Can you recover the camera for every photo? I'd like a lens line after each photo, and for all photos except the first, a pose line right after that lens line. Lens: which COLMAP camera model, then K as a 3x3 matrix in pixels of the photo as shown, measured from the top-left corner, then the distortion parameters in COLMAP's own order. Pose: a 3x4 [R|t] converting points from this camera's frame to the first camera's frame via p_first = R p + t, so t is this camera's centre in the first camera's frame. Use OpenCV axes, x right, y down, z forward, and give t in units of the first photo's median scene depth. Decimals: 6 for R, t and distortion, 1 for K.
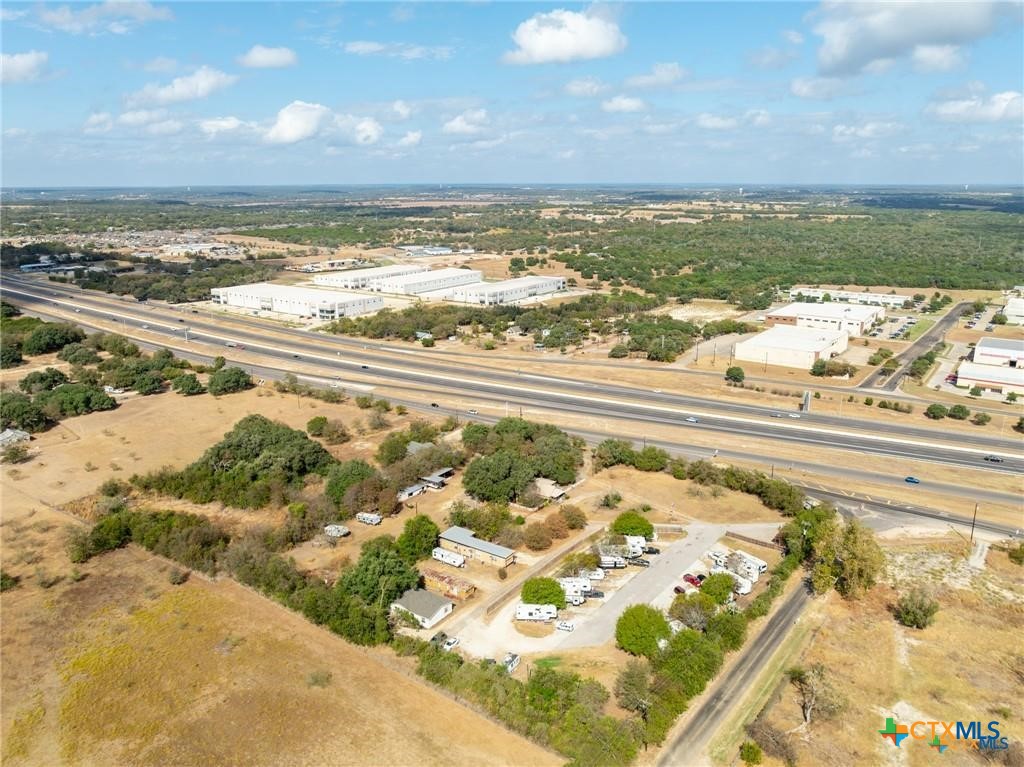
lens RADIAL K [[747.9, 0, 512.0], [0, 747.9, 383.5], [0, 0, 1]] dist [-0.023209, 0.002758]
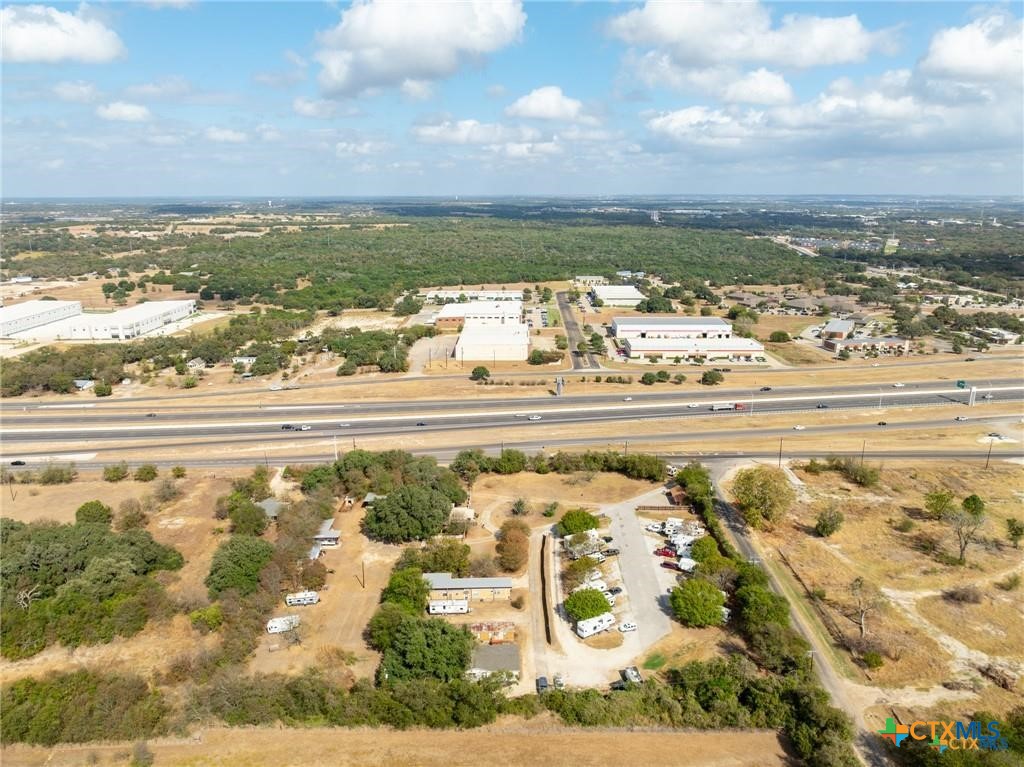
lens RADIAL K [[725.6, 0, 514.6], [0, 725.6, 379.5], [0, 0, 1]] dist [-0.029044, 0.018283]
pose [[0.806458, -0.146169, 0.572940, -0.368440], [0.153978, 0.987448, 0.035182, -0.046188], [-0.570891, 0.059847, 0.818842, 0.159687]]
